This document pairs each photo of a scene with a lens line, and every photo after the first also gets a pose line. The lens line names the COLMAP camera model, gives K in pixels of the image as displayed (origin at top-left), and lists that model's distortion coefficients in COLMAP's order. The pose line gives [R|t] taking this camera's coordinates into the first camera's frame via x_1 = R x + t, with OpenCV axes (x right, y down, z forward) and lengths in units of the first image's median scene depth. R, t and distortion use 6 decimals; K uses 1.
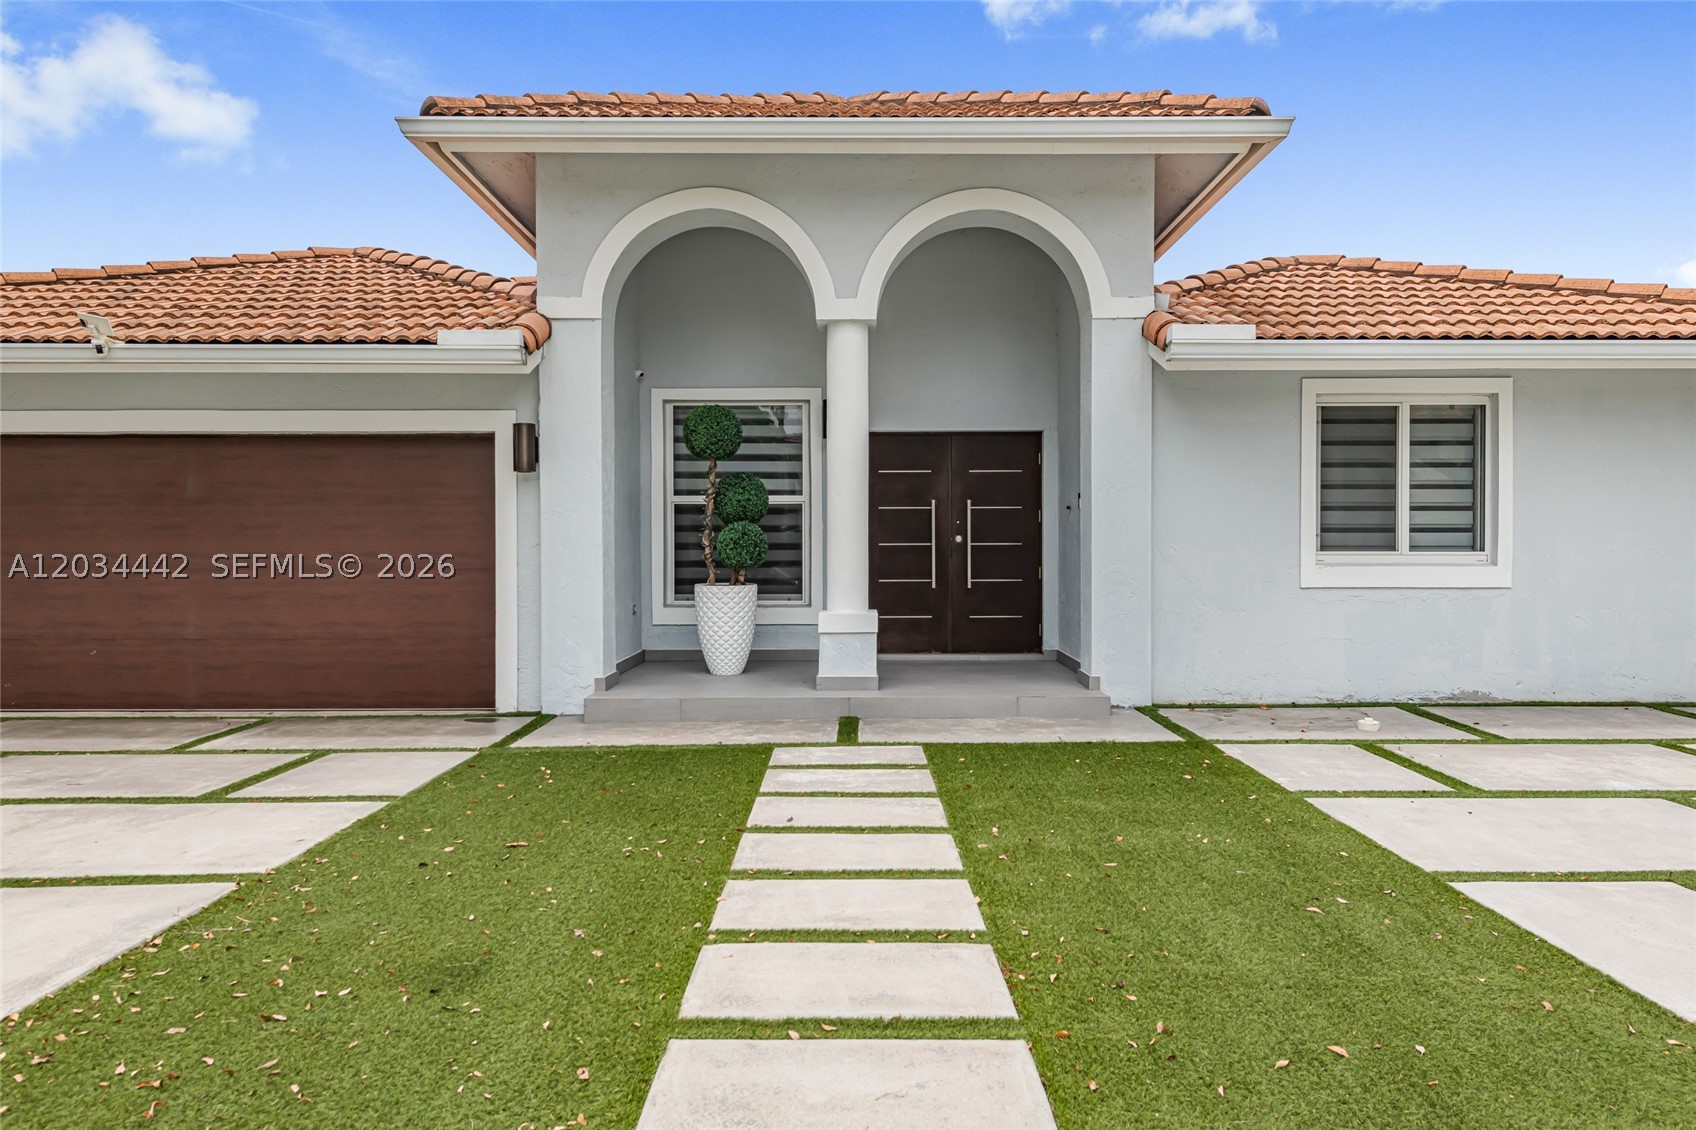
lens RADIAL K [[1133.2, 0, 848.0], [0, 1133.2, 566.4], [0, 0, 1]] dist [0.005588, 0.000513]
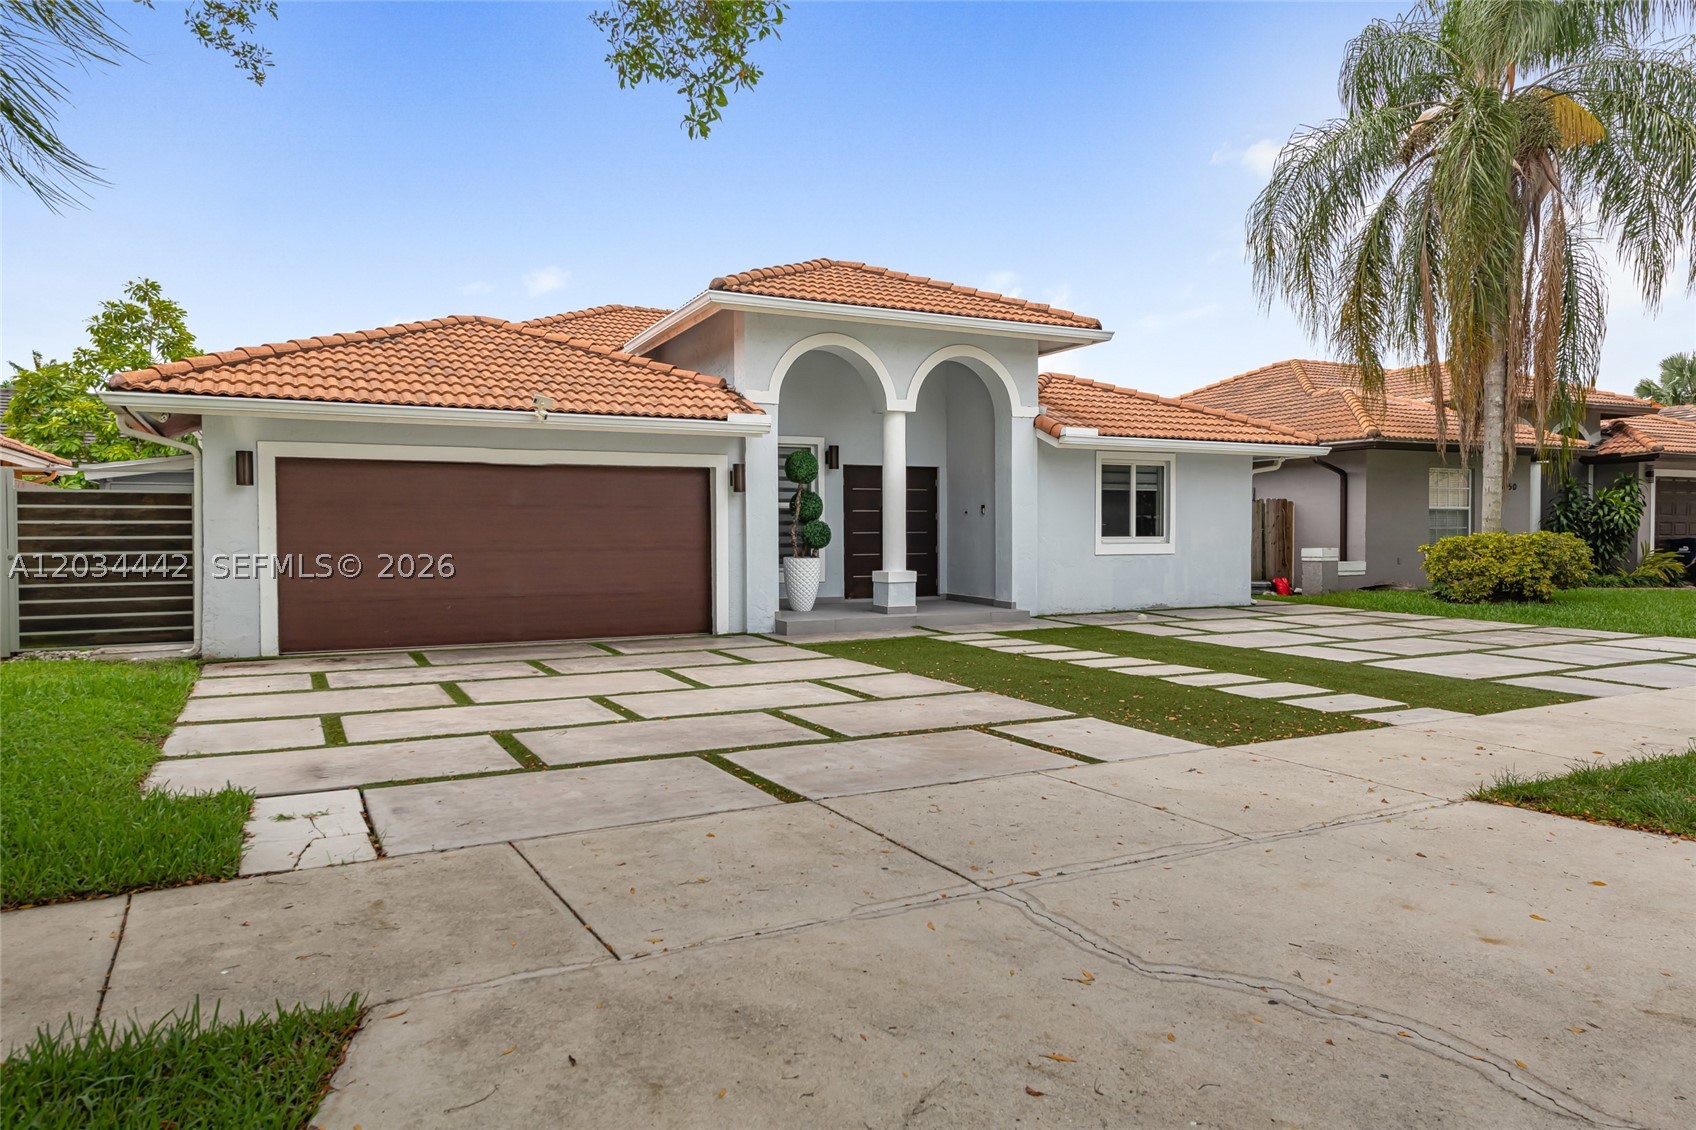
lens RADIAL K [[1133.2, 0, 856.6], [0, 1133.2, 557.8], [0, 0, 1]] dist [0.005588, 0.000513]
pose [[0.888229, -0.012300, 0.459236, -0.887819], [0.008222, 0.999907, 0.010878, -0.001129], [-0.459327, -0.005886, 0.888248, -0.581115]]
